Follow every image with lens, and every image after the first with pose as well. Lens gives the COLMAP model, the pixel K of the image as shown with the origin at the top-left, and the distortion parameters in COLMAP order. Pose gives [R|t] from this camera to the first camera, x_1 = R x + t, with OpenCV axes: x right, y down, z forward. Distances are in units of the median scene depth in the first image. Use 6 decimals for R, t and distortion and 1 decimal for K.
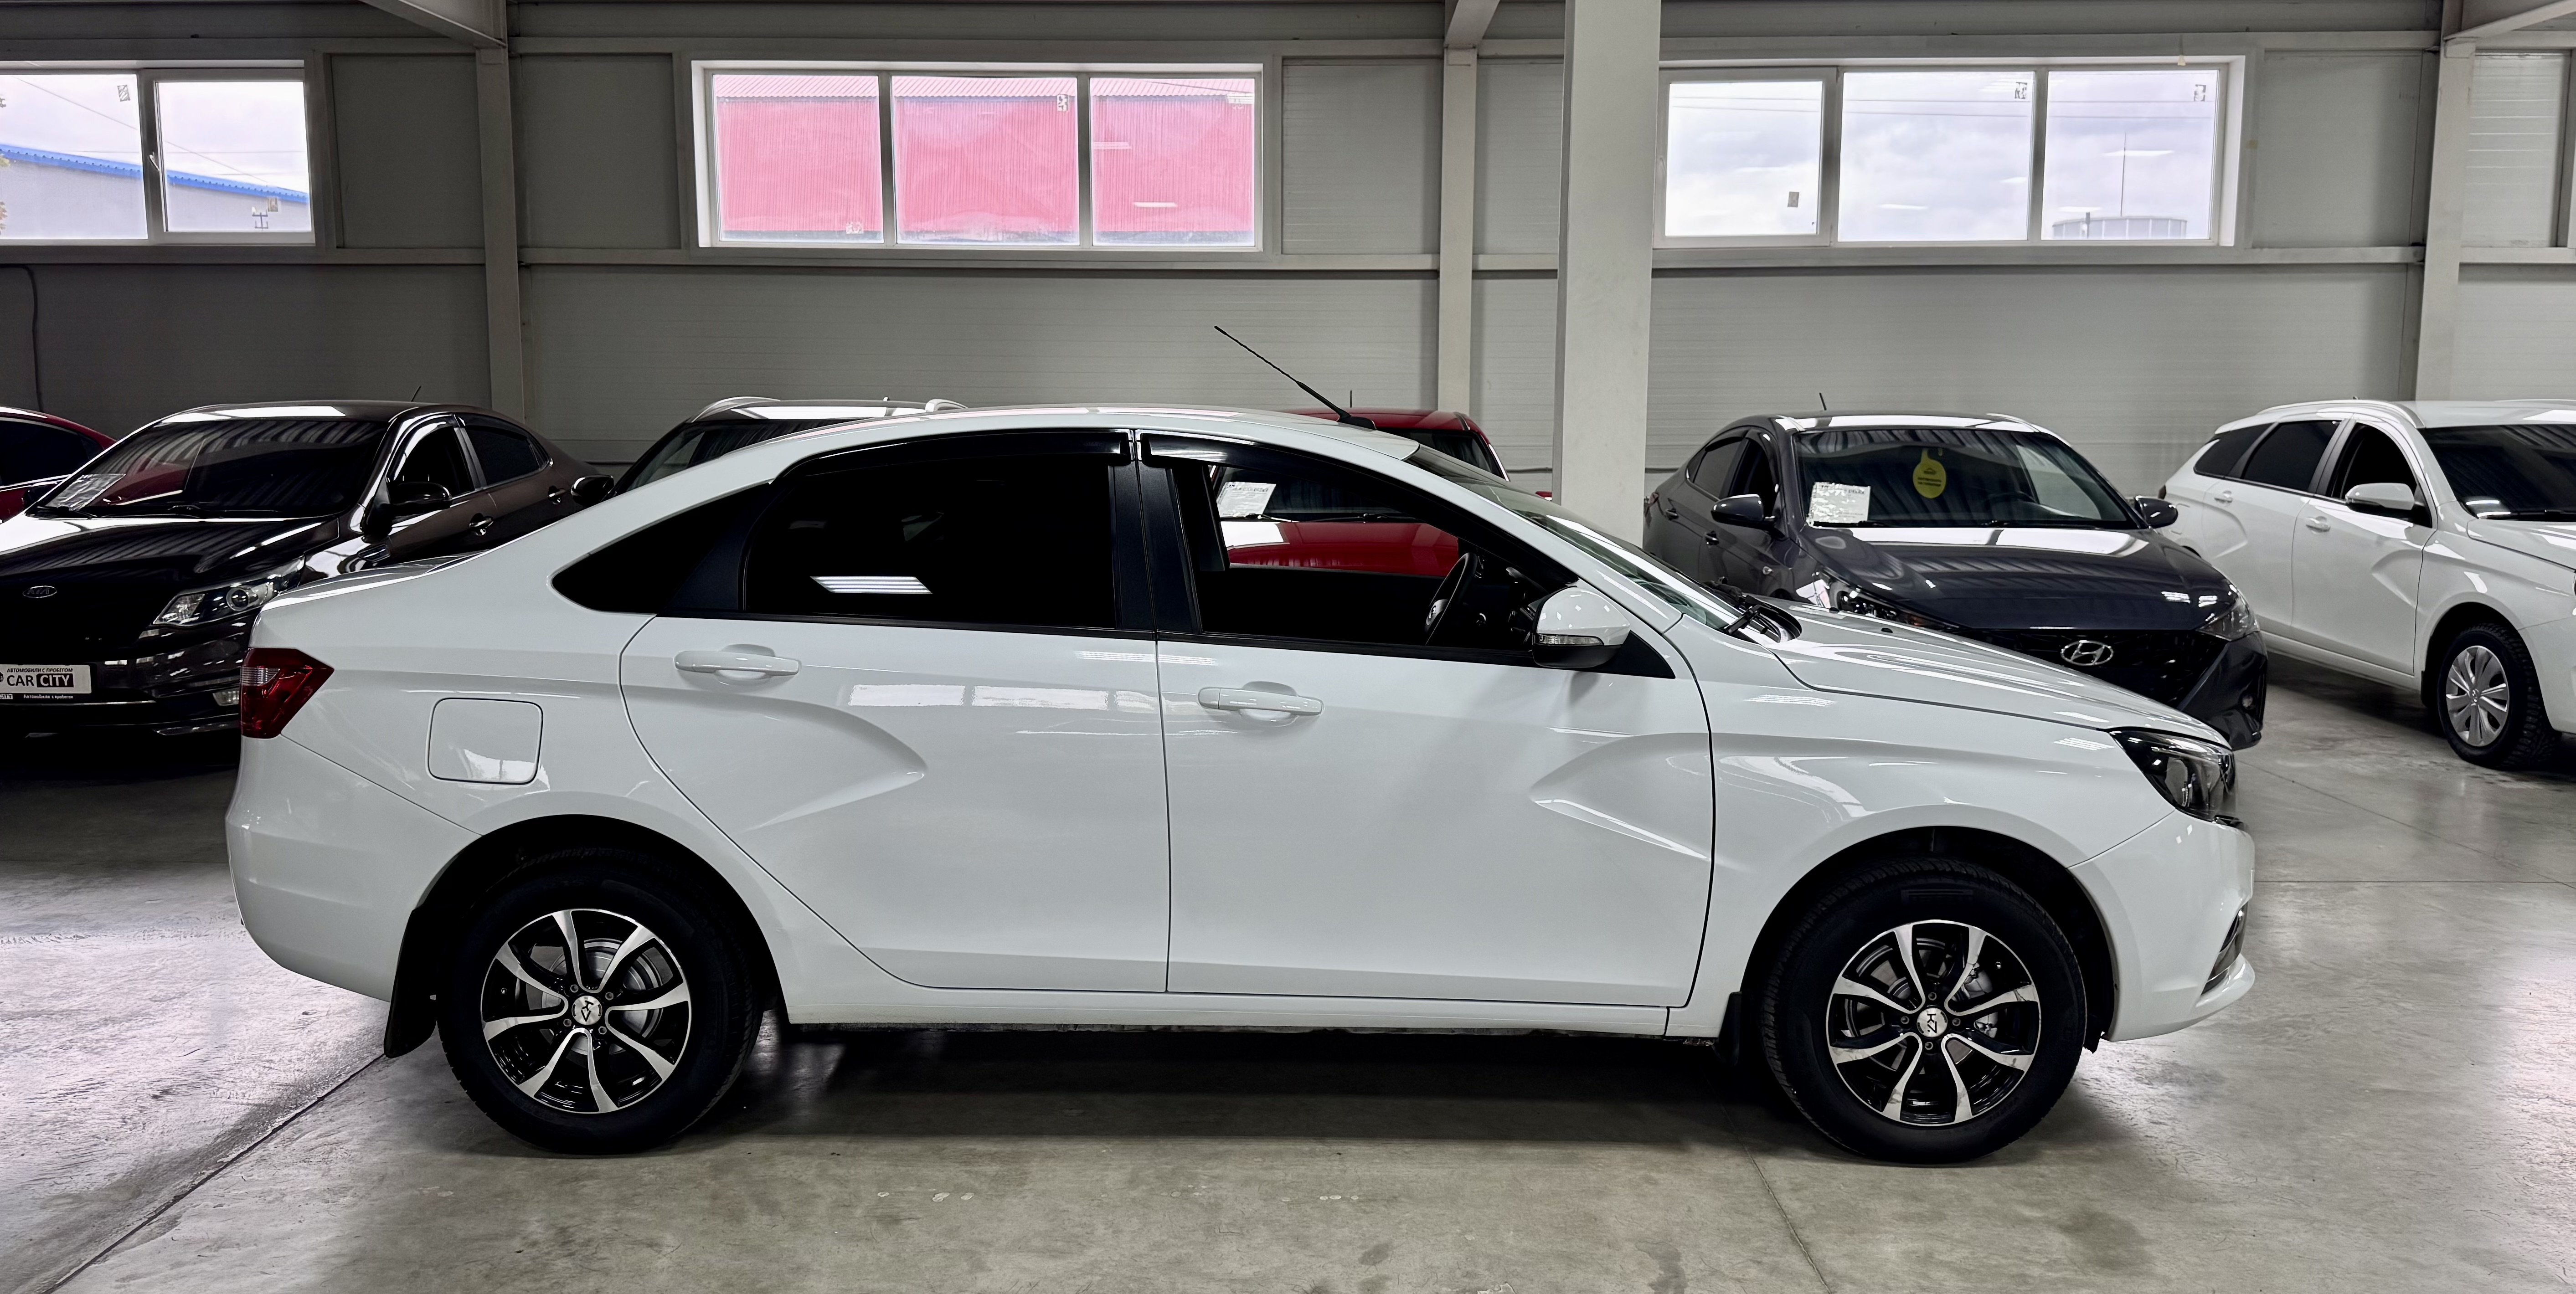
lens RADIAL K [[1856.5, 0, 1283.0], [0, 1856.5, 627.7], [0, 0, 1]] dist [0.036932, -0.015331]
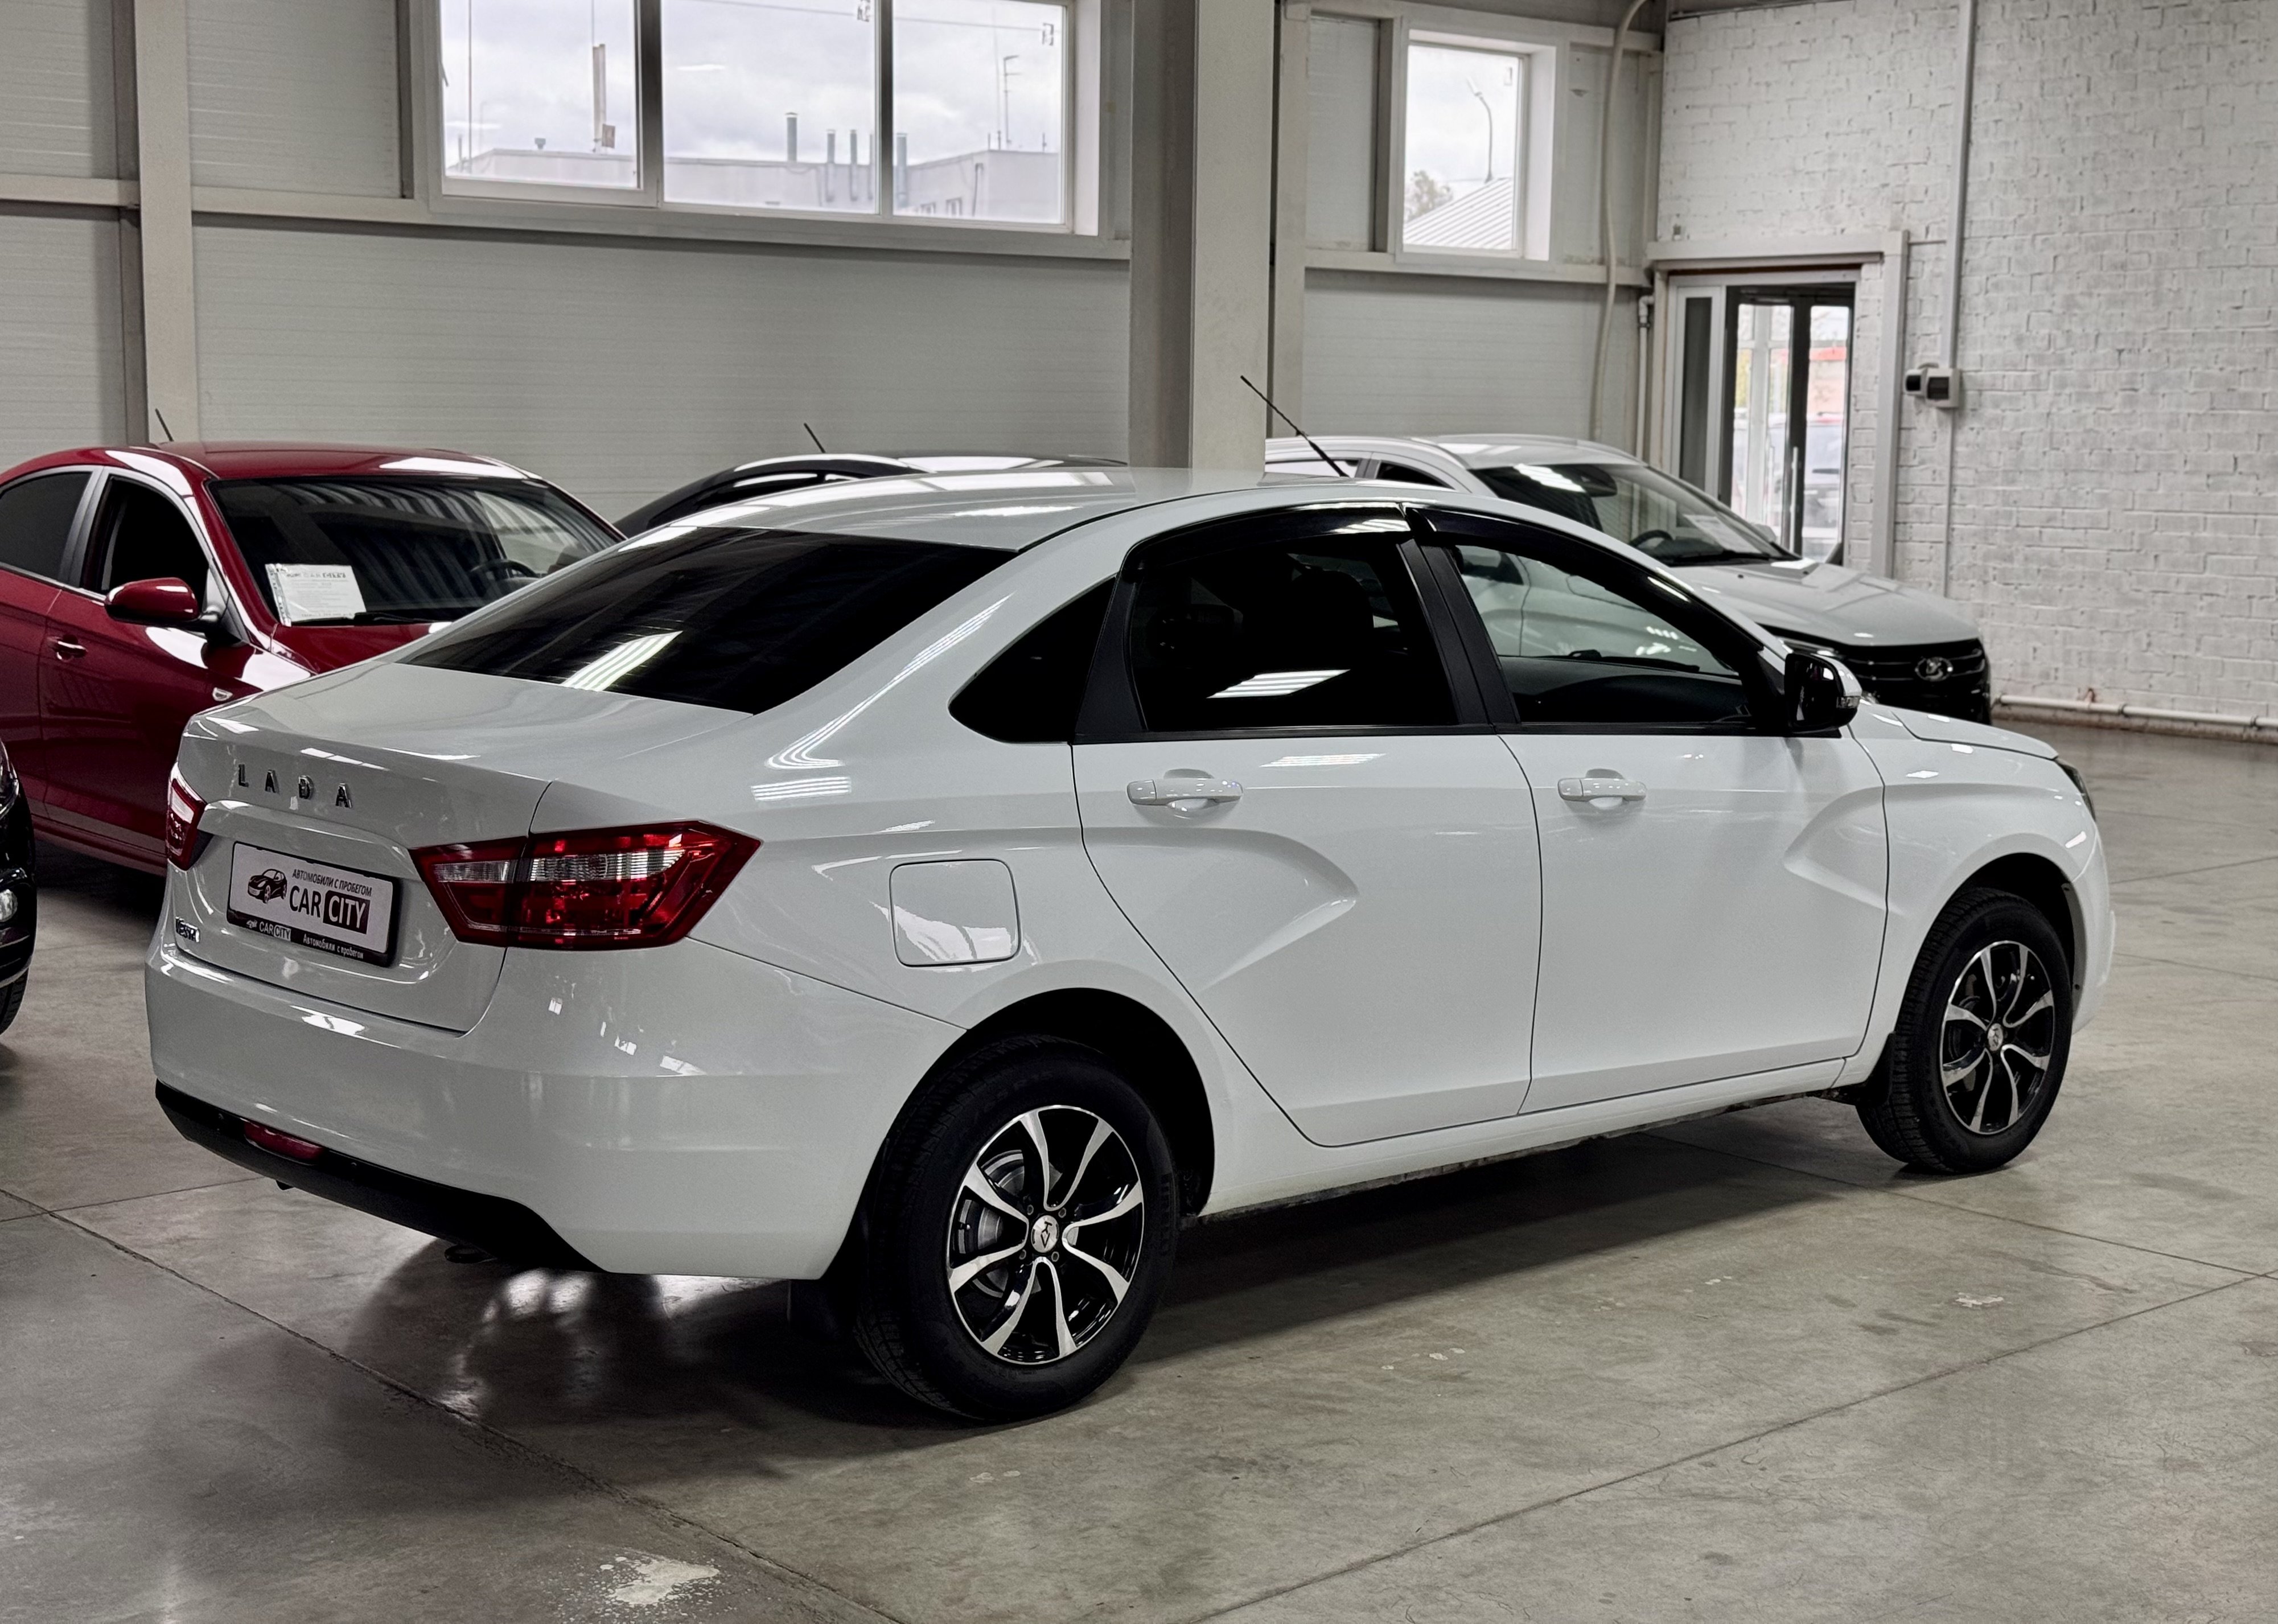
lens RADIAL K [[3241.8, 0, 1132.3], [0, 3241.8, 816.0], [0, 0, 1]] dist [0.016823, 0.000000]
pose [[0.741807, -0.080701, 0.665740, -1.280351], [0.075419, 0.996474, 0.036757, -0.025115], [-0.666359, 0.022943, 0.745278, -0.078940]]
